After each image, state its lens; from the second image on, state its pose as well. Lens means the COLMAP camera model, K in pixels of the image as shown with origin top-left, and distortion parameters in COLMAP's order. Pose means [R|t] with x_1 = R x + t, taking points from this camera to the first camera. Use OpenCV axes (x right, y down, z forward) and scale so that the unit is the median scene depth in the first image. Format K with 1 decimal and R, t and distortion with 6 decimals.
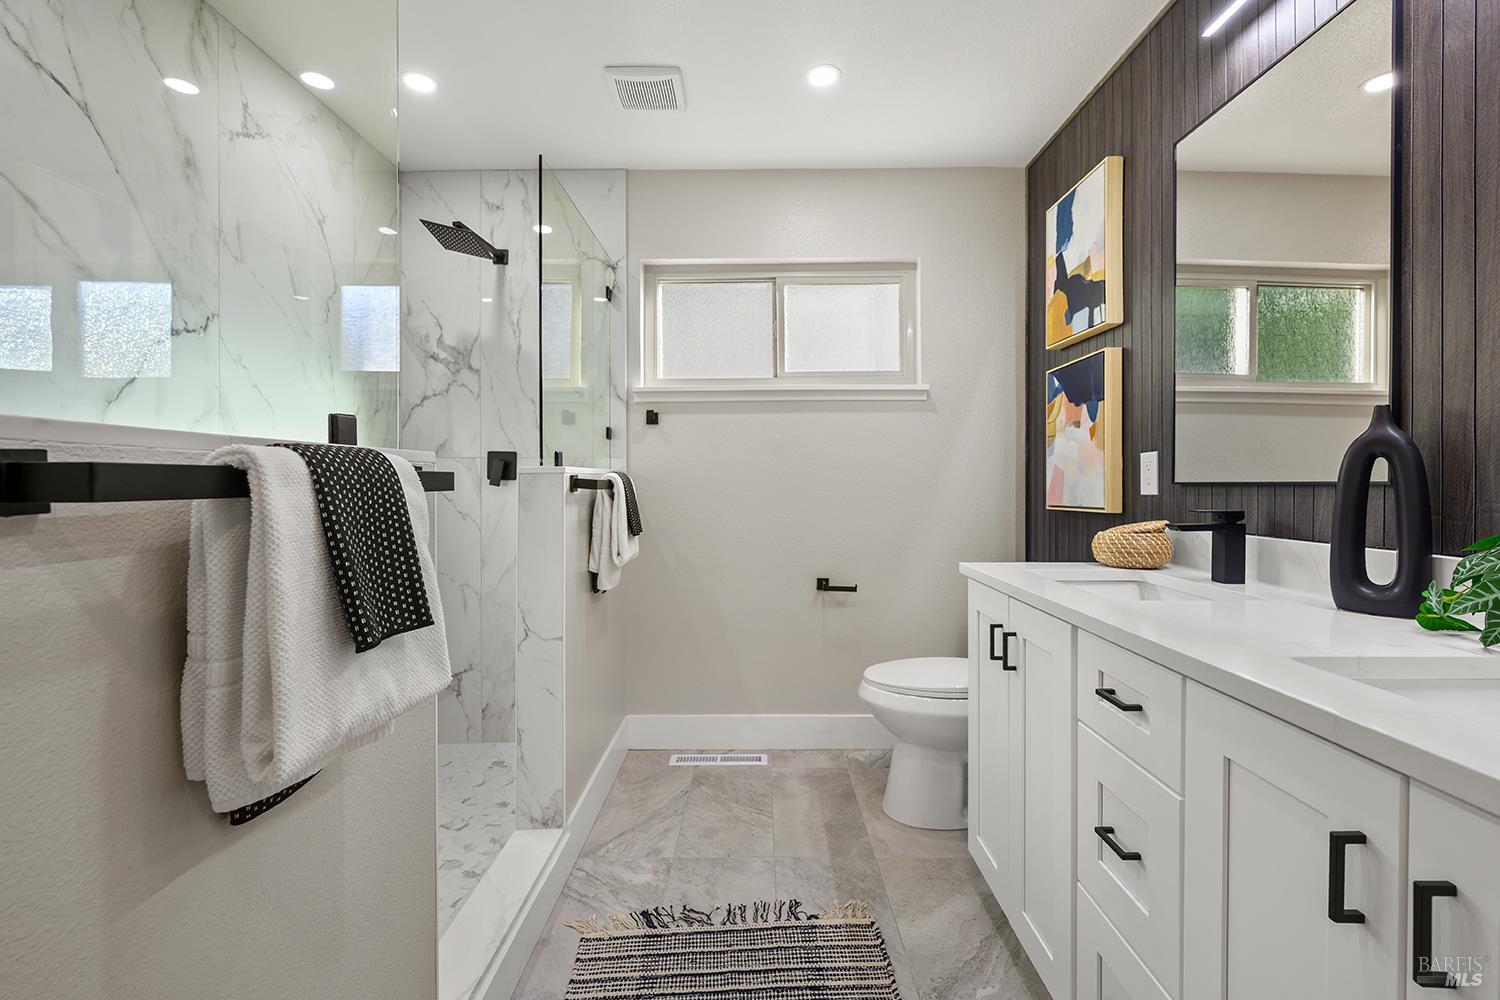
lens RADIAL K [[665.8, 0, 767.8], [0, 665.8, 489.5], [0, 0, 1]] dist [-0.004165, 0.000219]
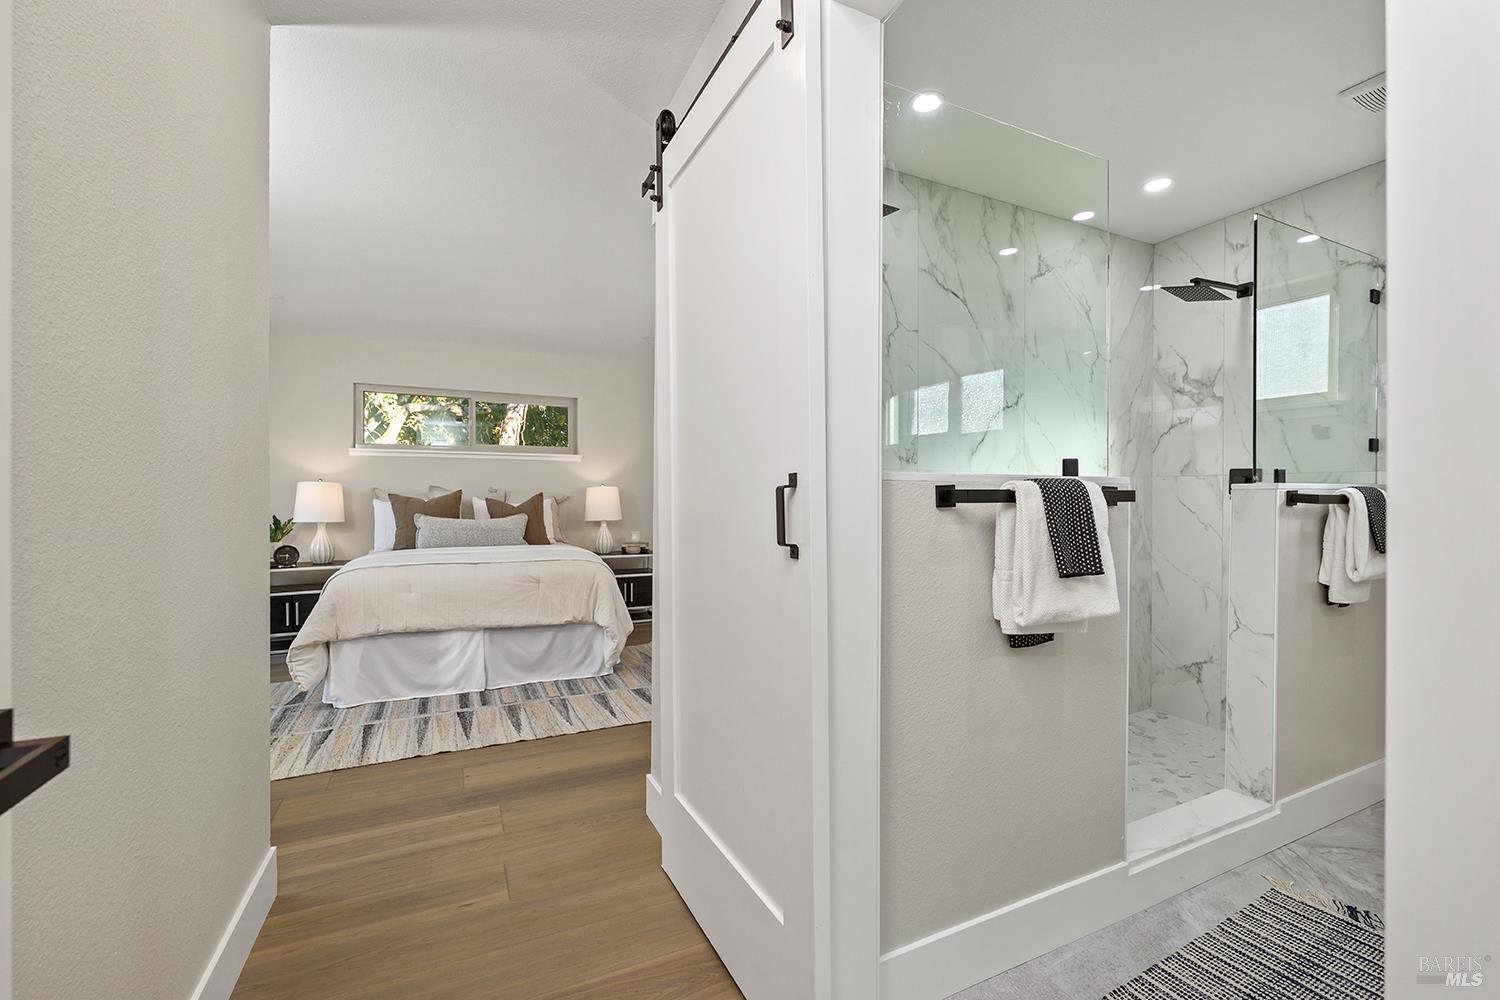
lens RADIAL K [[625.8, 0, 754.0], [0, 625.8, 499.3], [0, 0, 1]] dist [-0.003179, -0.000028]
pose [[0.437425, 0.004164, -0.899245, 0.268985], [-0.011243, 0.999936, -0.000839, 0.004183], [0.899184, 0.010477, 0.437444, -0.268905]]
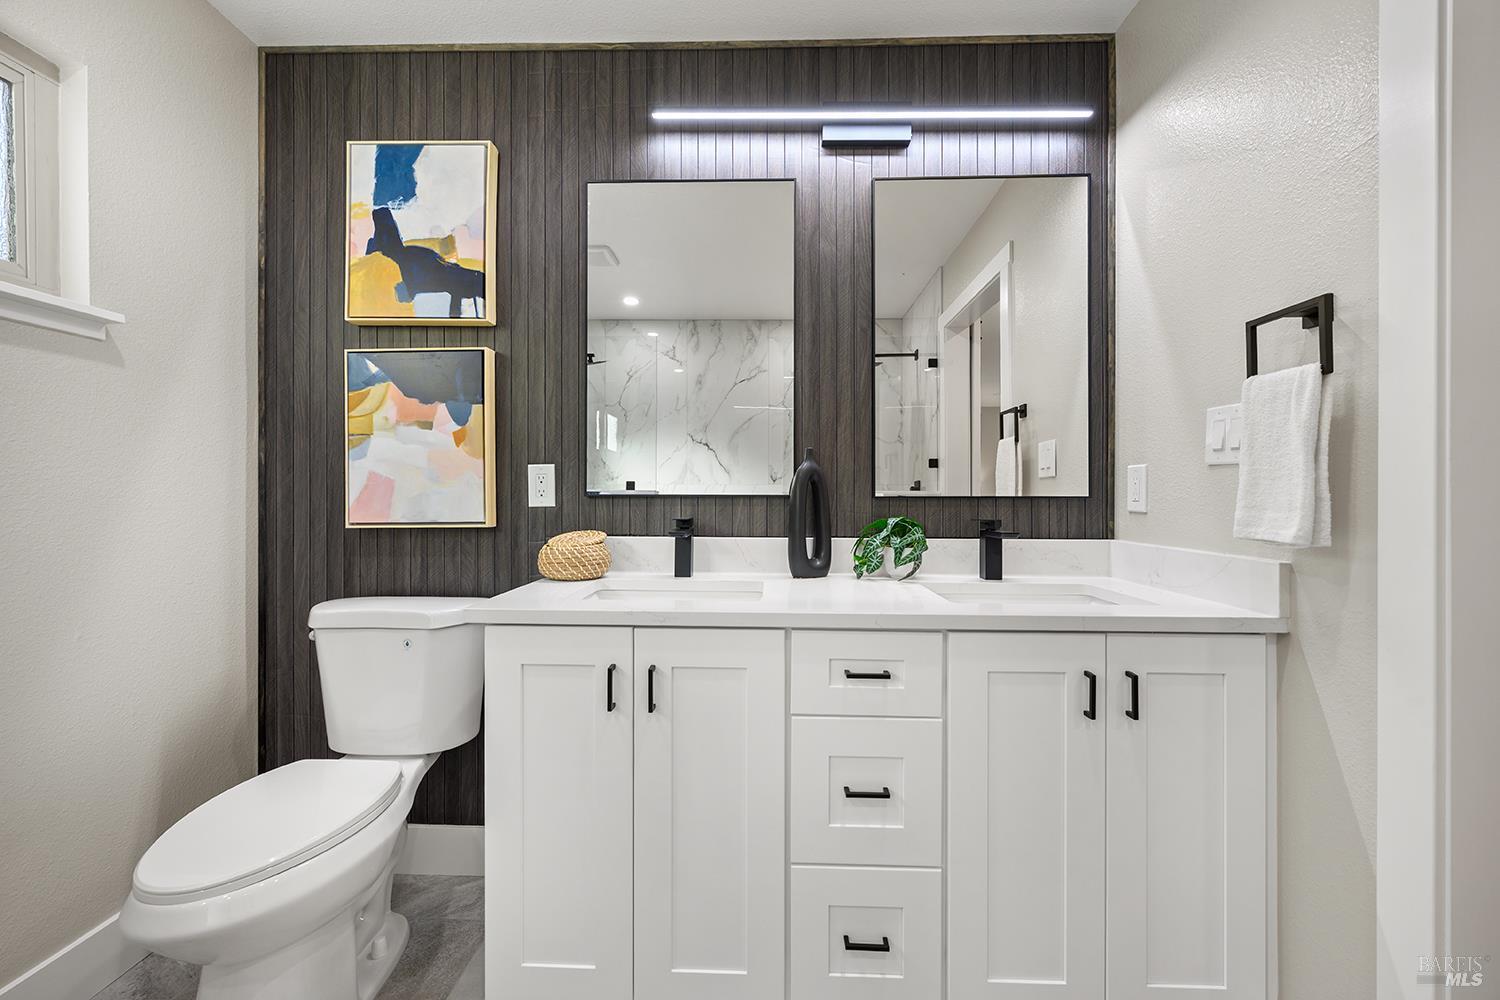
lens RADIAL K [[590.6, 0, 751.3], [0, 590.6, 494.9], [0, 0, 1]] dist [0.000177, -0.000150]
pose [[0.032518, -0.001520, 0.999470, -0.258682], [0.005224, 0.999985, 0.001351, -0.007693], [-0.999457, 0.005177, 0.032525, 0.535506]]
